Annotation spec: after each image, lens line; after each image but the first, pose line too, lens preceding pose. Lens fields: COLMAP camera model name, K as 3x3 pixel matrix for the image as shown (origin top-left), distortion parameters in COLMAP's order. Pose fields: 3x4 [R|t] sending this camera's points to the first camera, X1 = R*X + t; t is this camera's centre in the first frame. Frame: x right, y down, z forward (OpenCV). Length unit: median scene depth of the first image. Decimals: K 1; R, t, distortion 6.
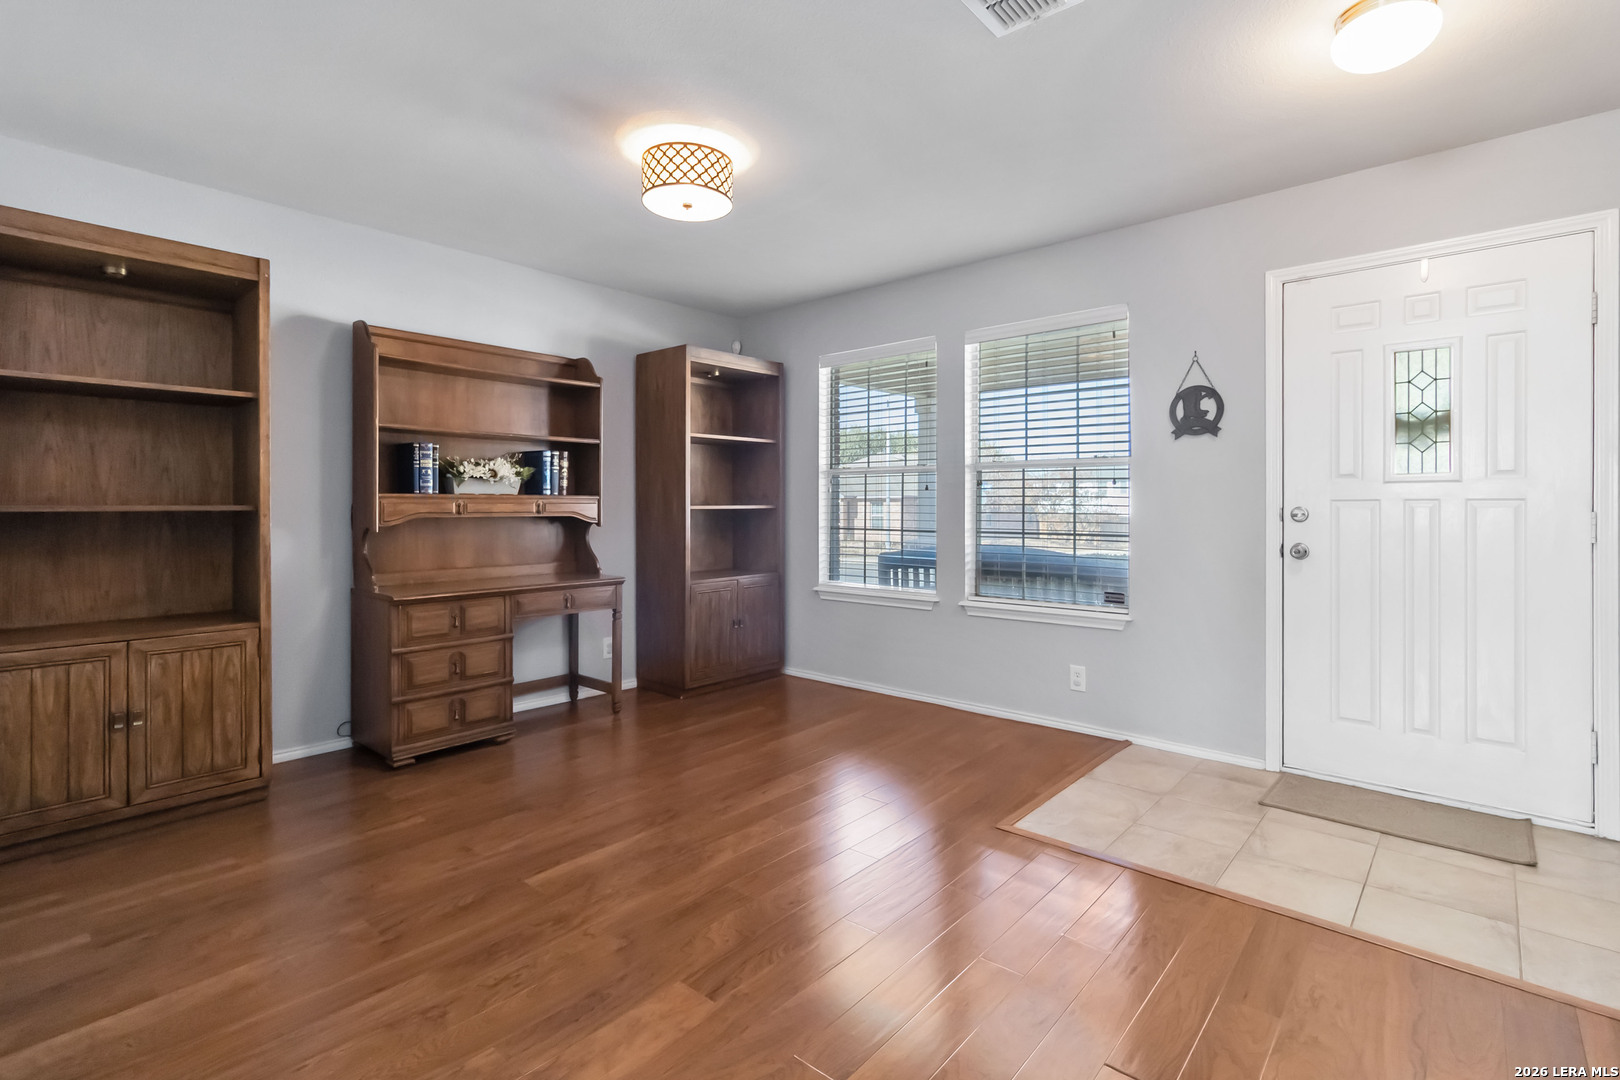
lens RADIAL K [[757.7, 0, 833.9], [0, 757.7, 509.9], [0, 0, 1]] dist [-0.001078, 0.001999]
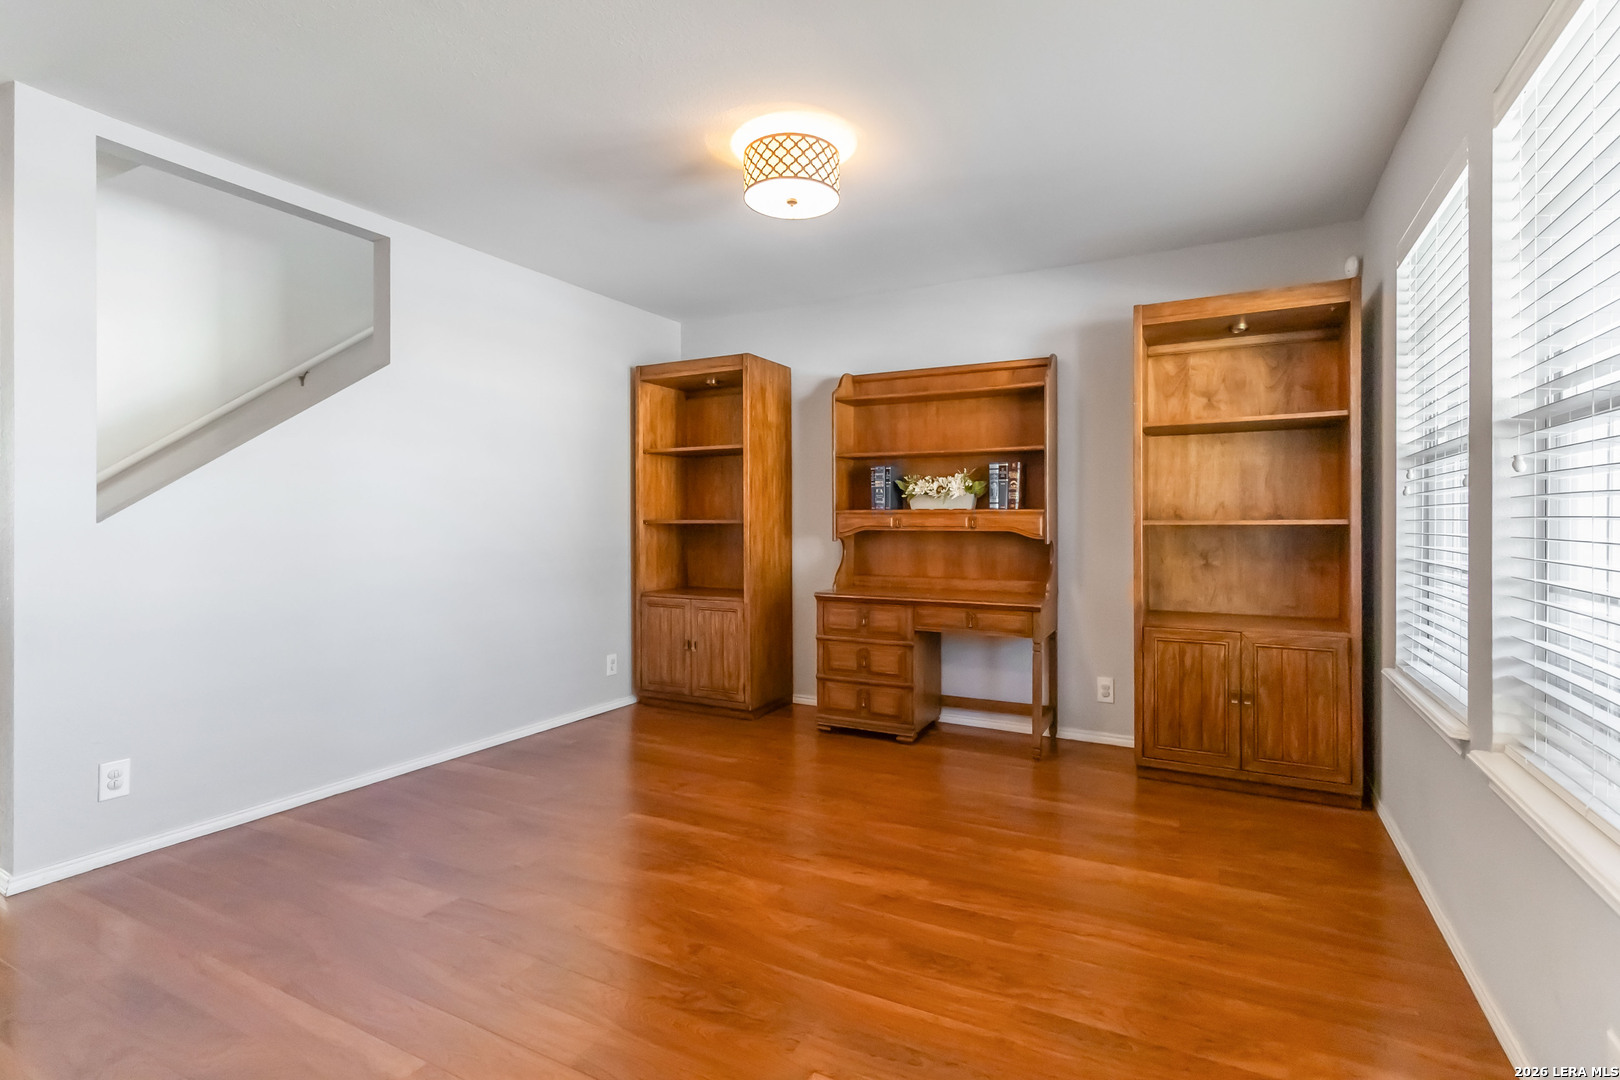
lens RADIAL K [[757.7, 0, 816.5], [0, 757.7, 524.9], [0, 0, 1]] dist [-0.001078, 0.001999]
pose [[0.225468, 0.008296, -0.974215, 0.578614], [-0.004284, 0.999963, 0.007524, -0.006751], [0.974241, 0.002477, 0.225495, 0.646014]]
